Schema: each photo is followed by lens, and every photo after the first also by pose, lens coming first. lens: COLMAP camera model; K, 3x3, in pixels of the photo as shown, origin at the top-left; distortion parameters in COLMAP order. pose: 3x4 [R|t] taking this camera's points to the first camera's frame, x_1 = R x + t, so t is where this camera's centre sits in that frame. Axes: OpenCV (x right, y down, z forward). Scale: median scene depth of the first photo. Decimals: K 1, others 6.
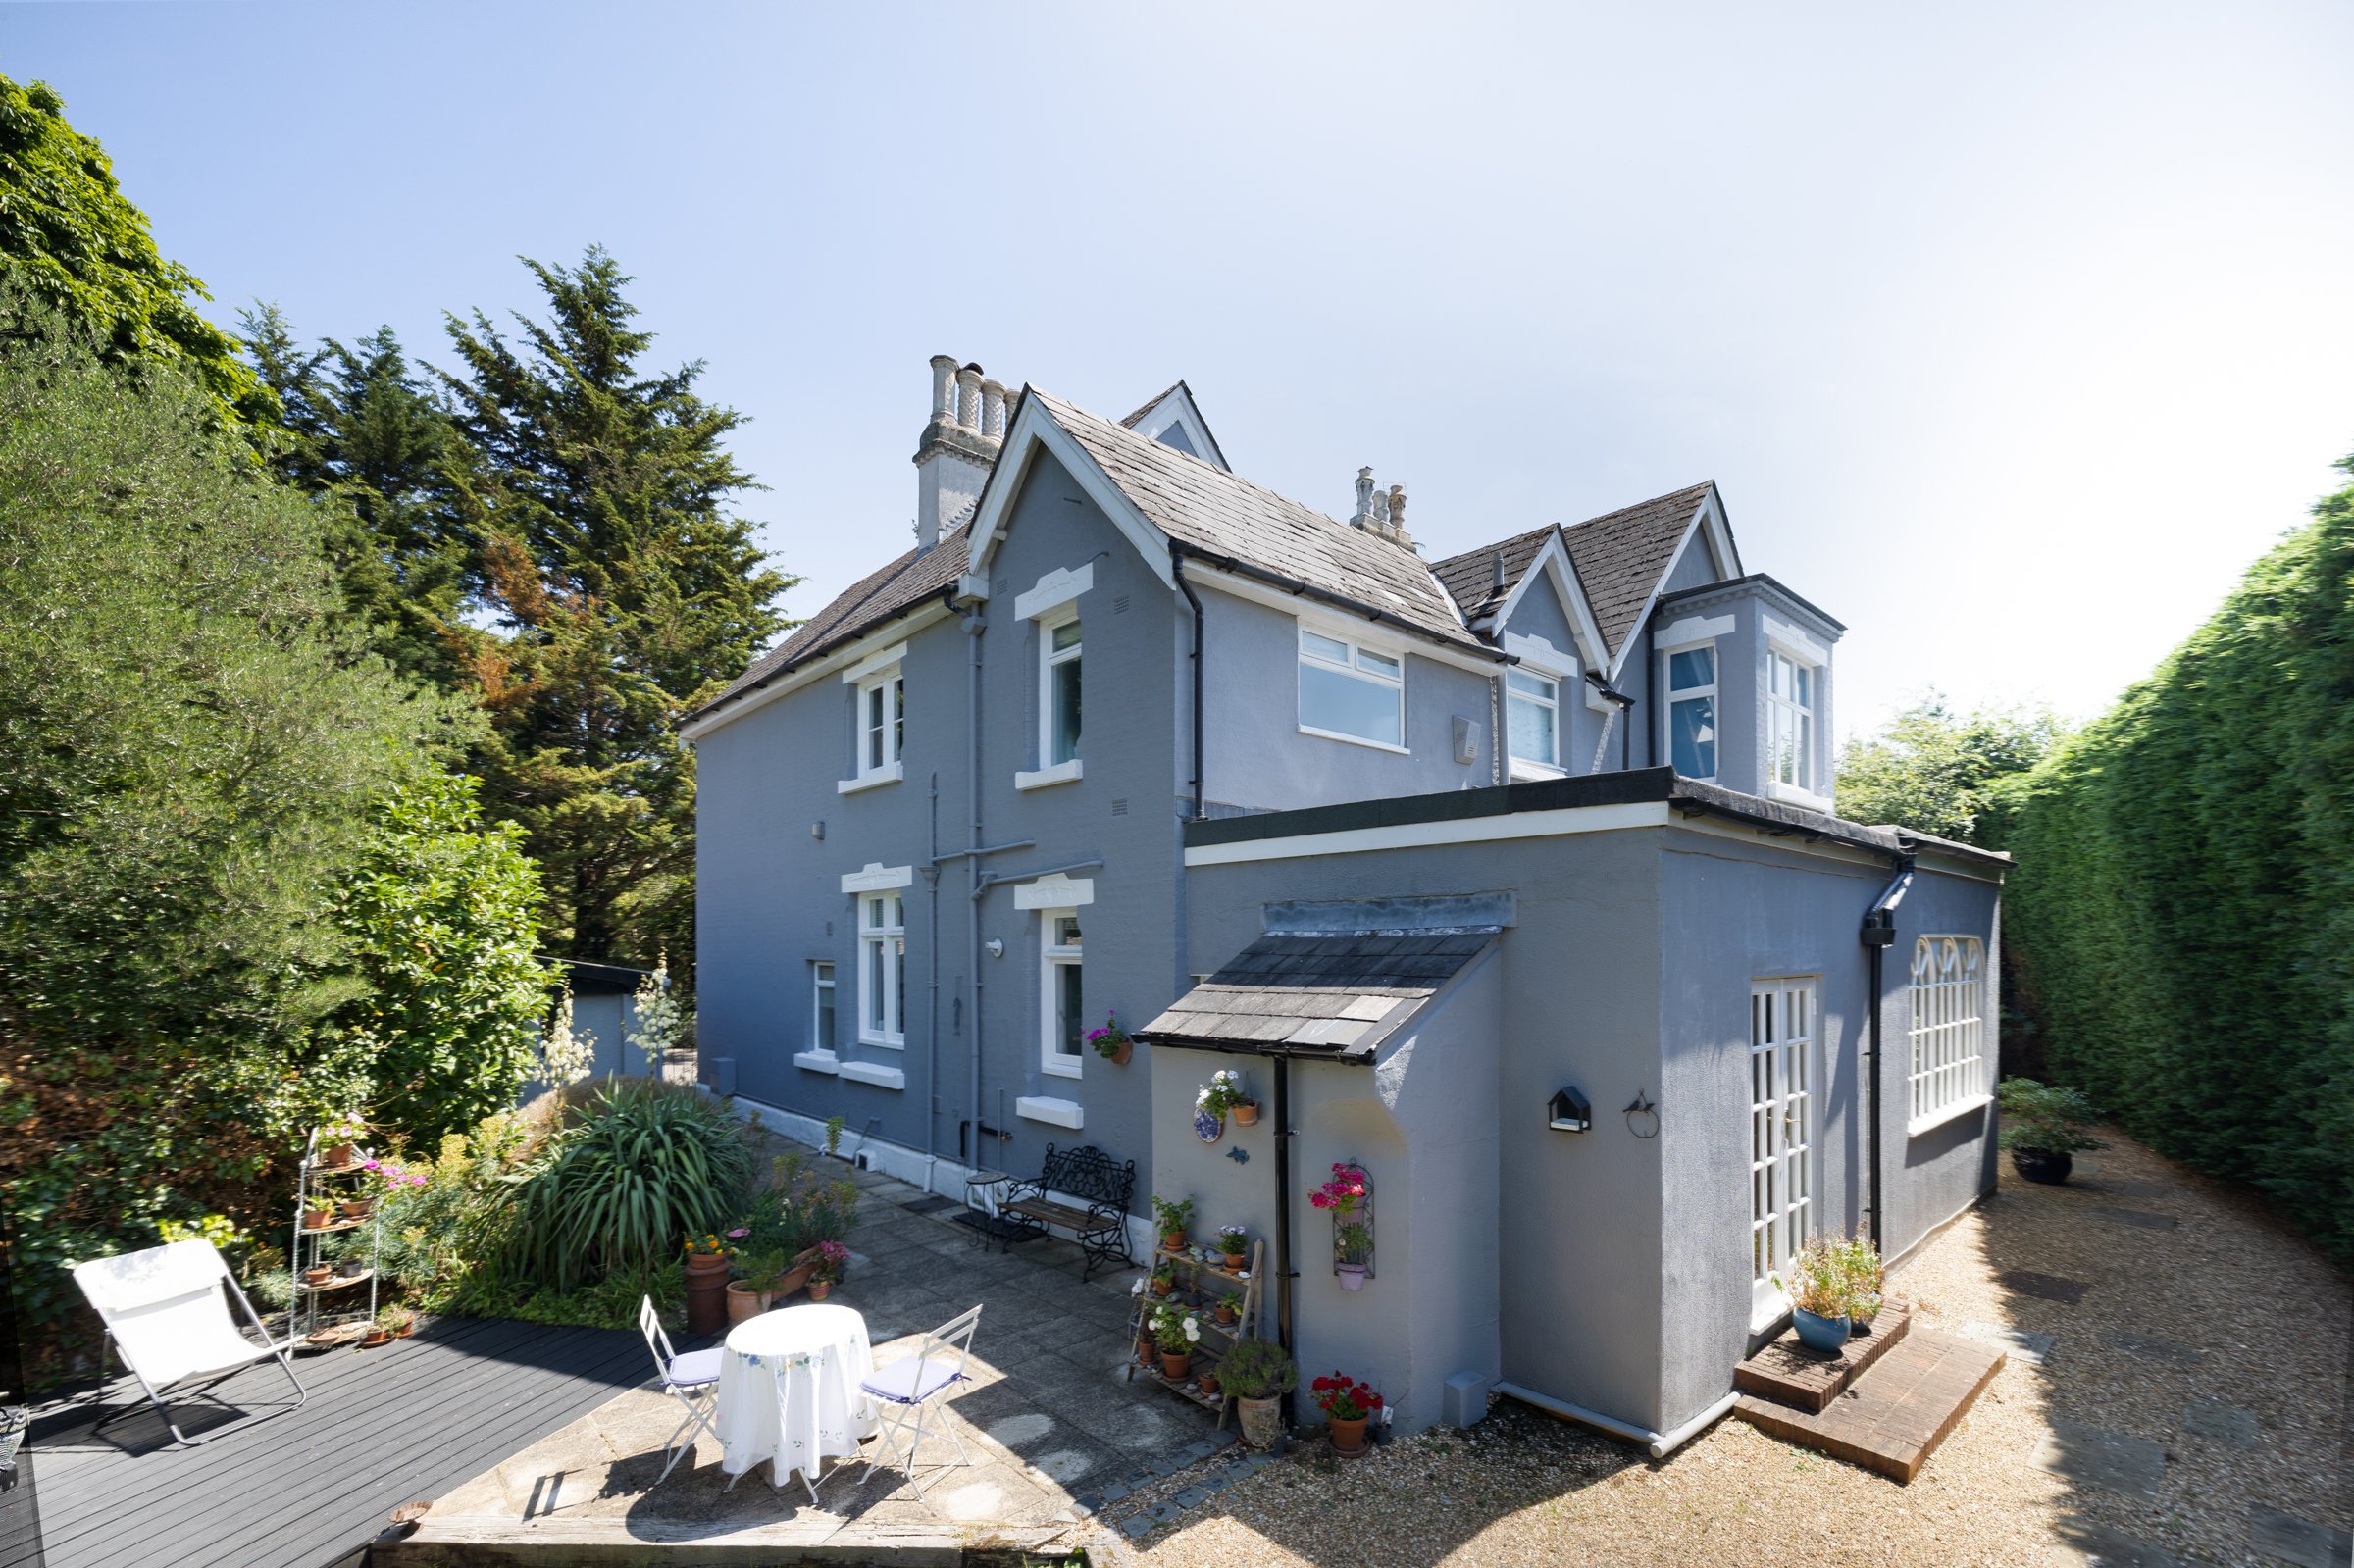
lens RADIAL K [[1015.7, 0, 1183.8], [0, 1015.7, 952.3], [0, 0, 1]] dist [0.002734, 0.000635]
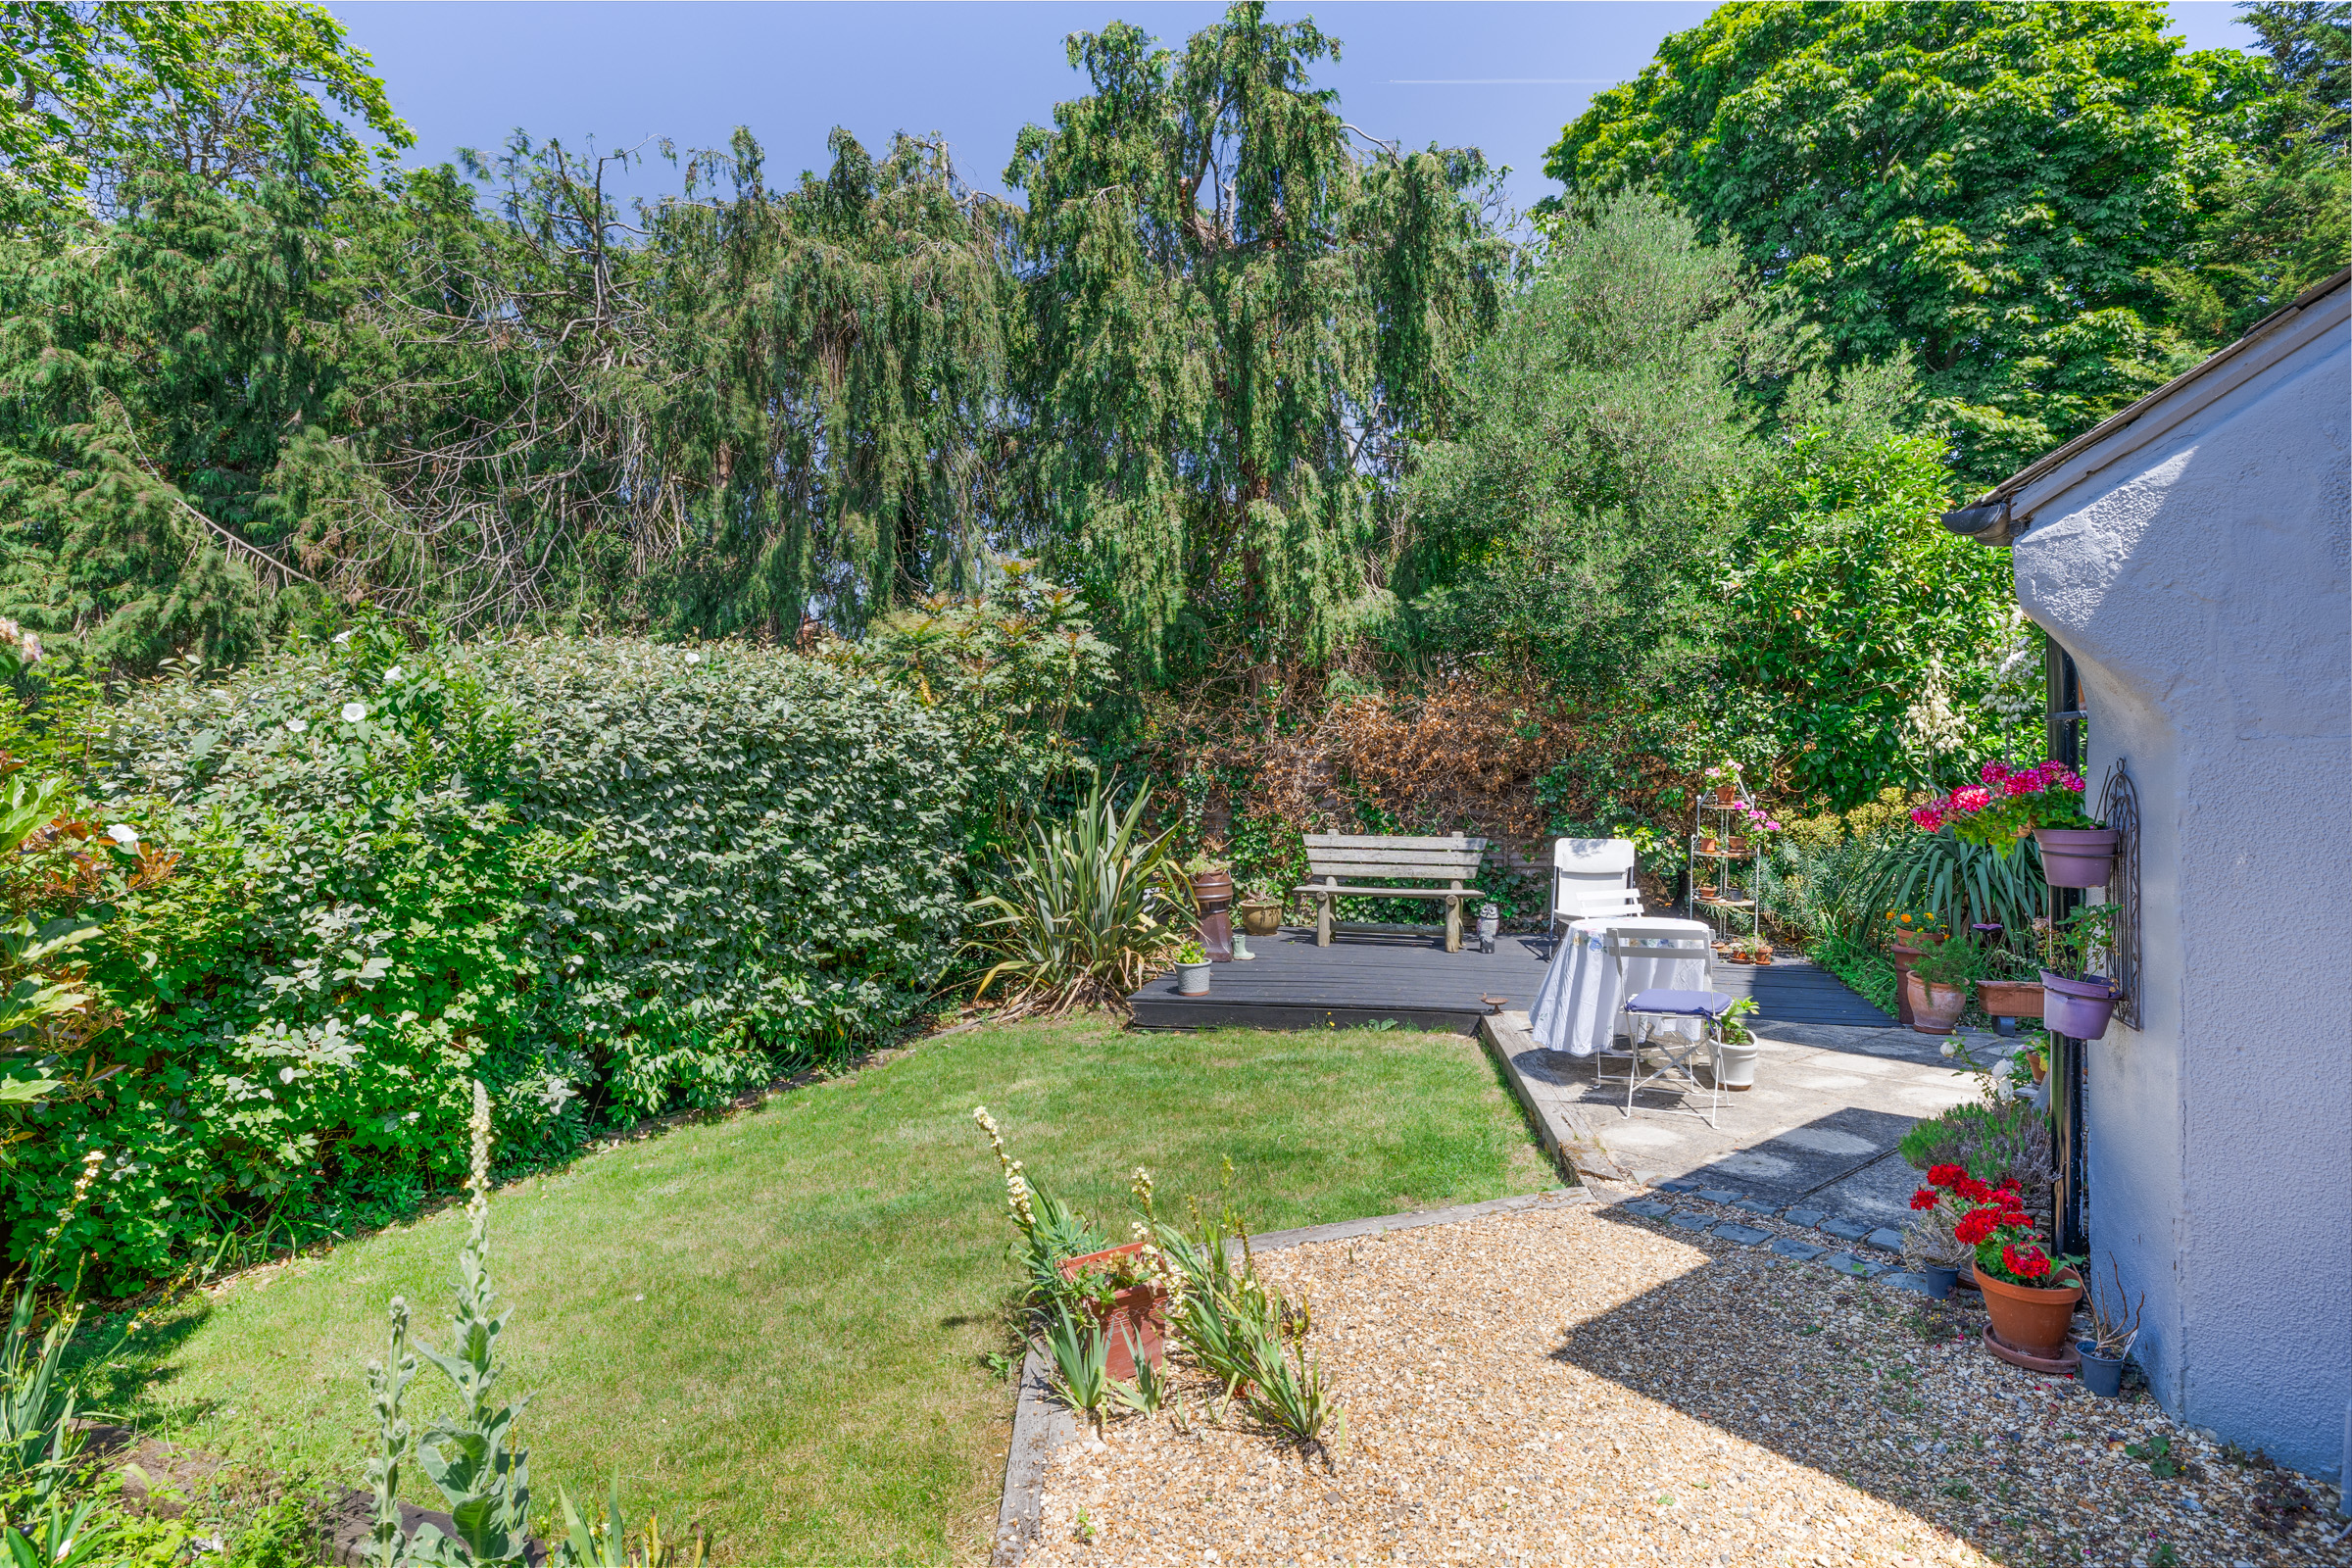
lens RADIAL K [[1228.3, 0, 1176.0], [0, 1228.3, 784.0], [0, 0, 1]] dist [0.019204, 0.001067]
pose [[-0.111776, 0.000007, -0.993733, 0.327540], [0.004961, 0.999988, -0.000551, 0.091218], [0.993721, -0.004992, -0.111775, 0.261038]]
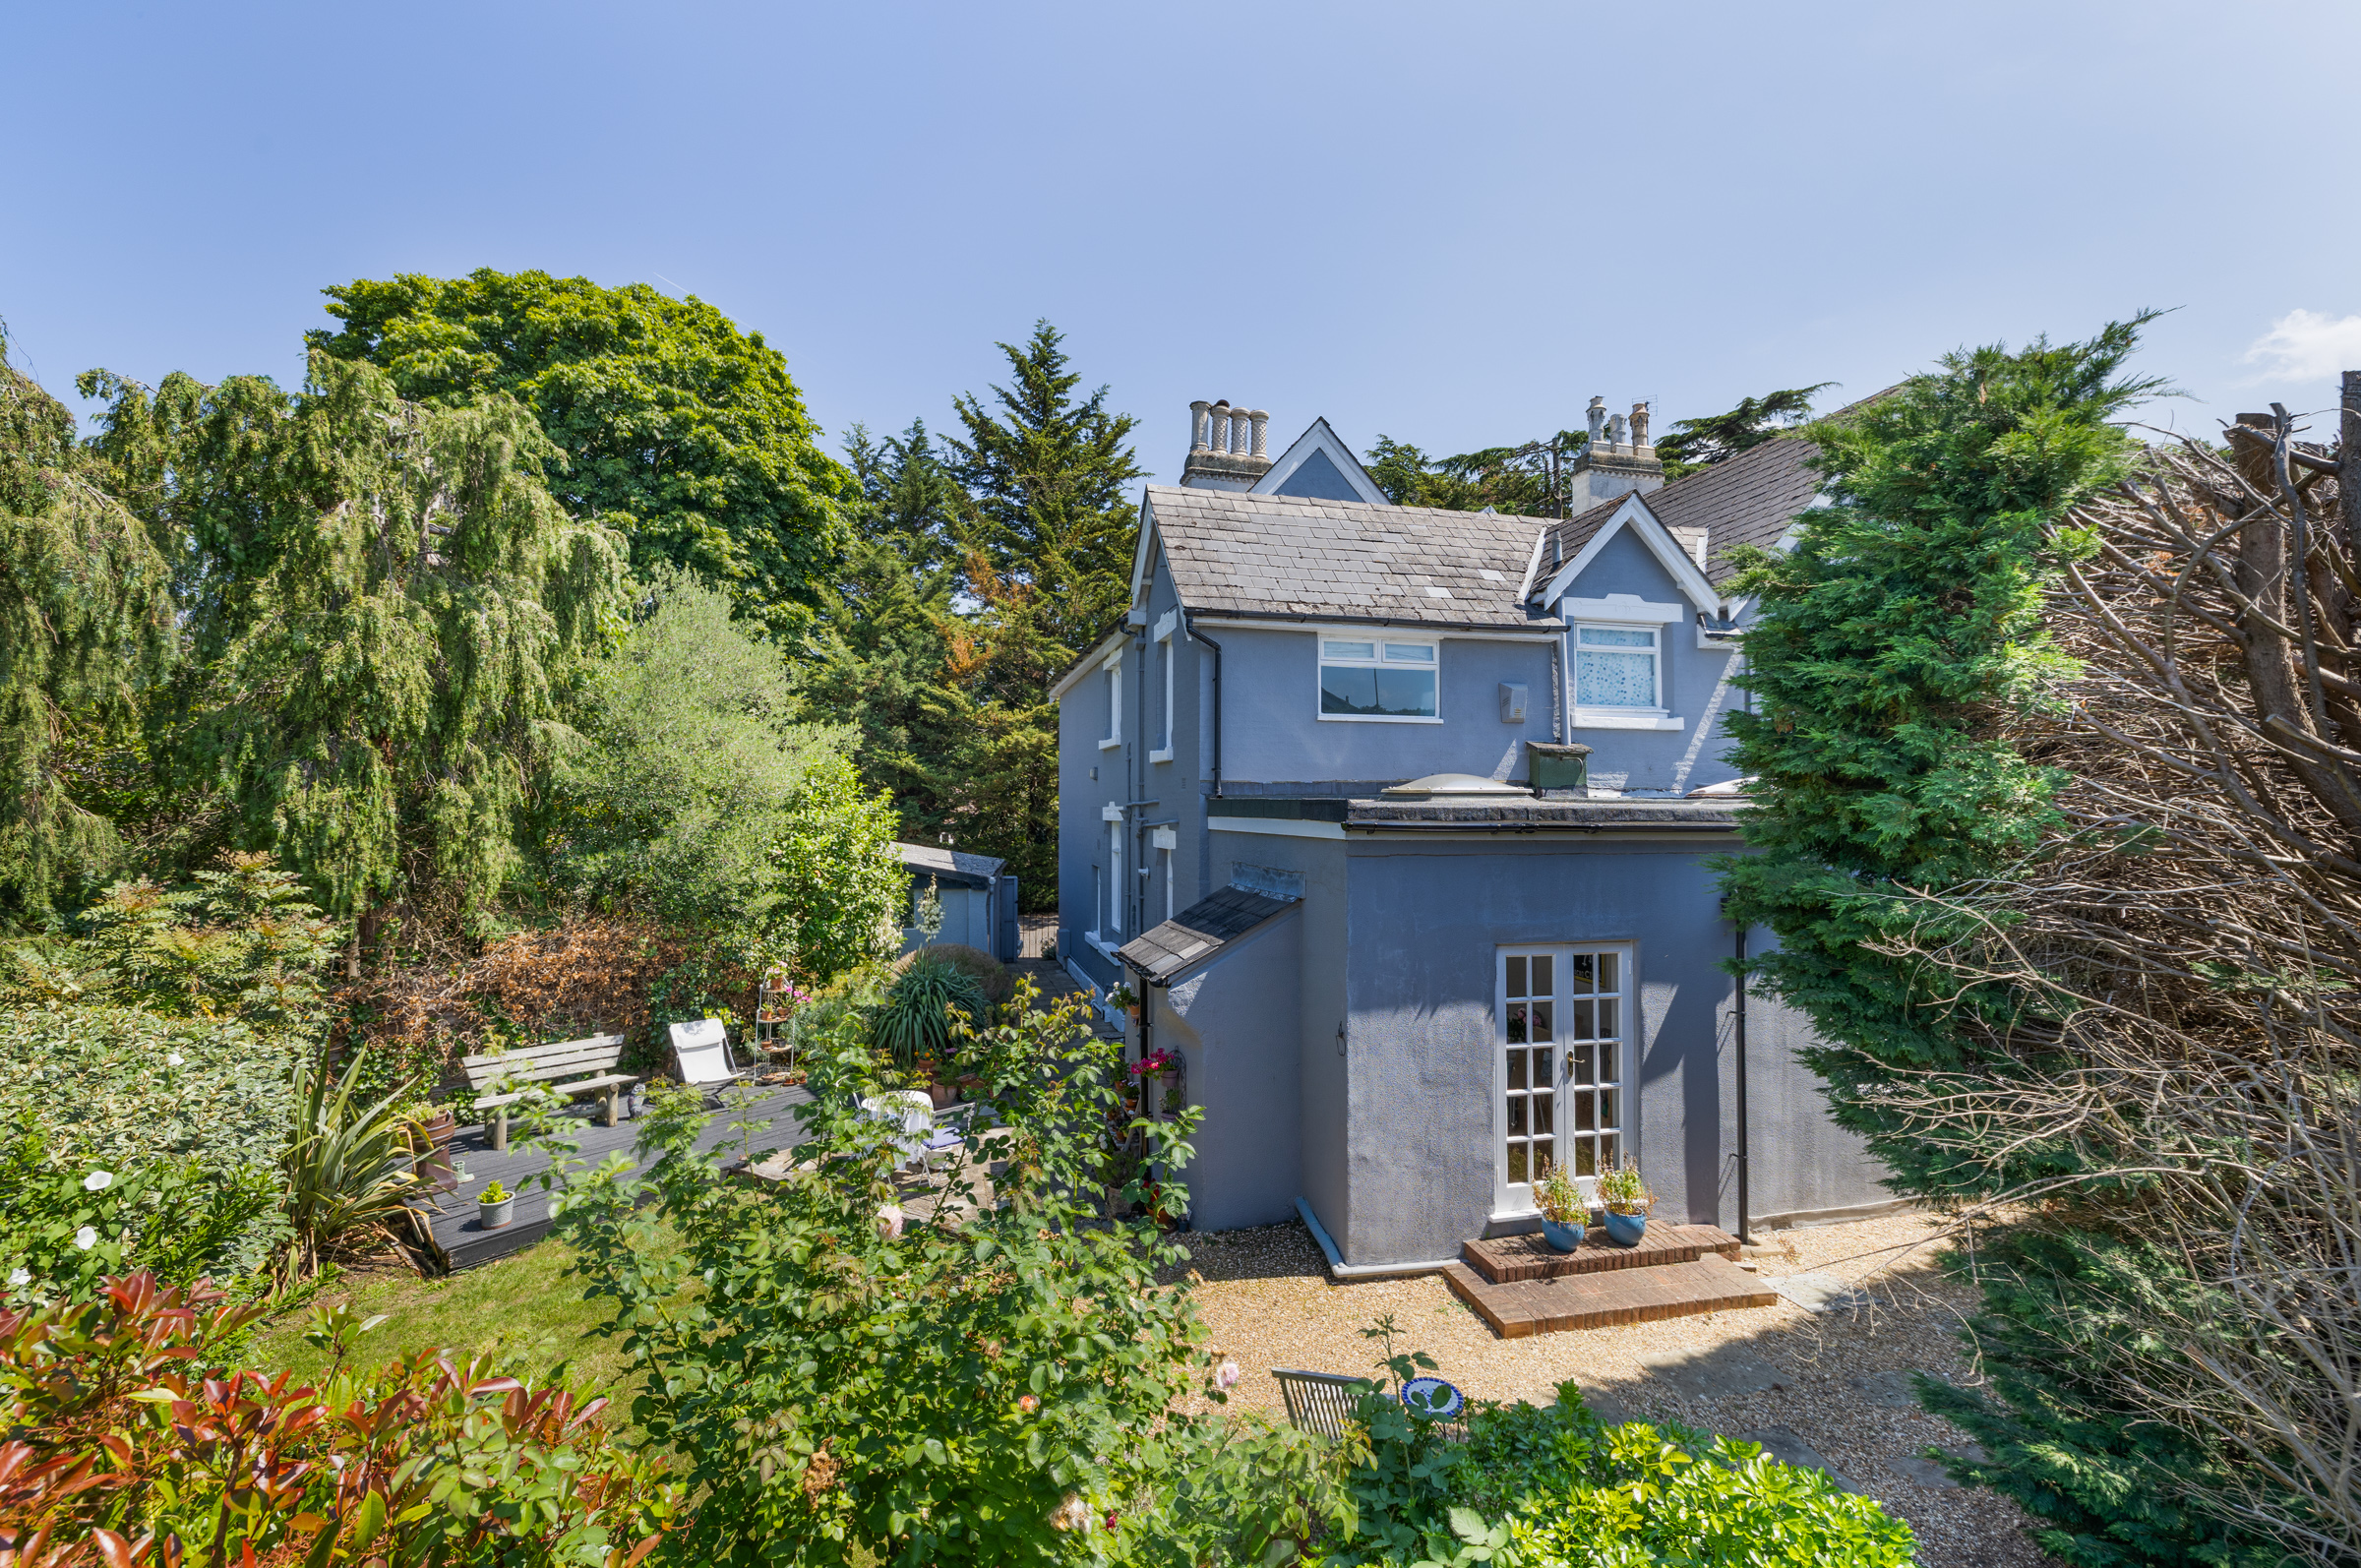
lens RADIAL K [[1050.9, 0, 1180.5], [0, 1050.9, 784.0], [0, 0, 1]] dist [0.001333, 0.000142]
pose [[0.864696, -0.005253, -0.502267, 0.406336], [-0.002501, 0.999888, -0.014763, -0.072973], [0.502289, 0.014022, 0.864586, -0.164887]]
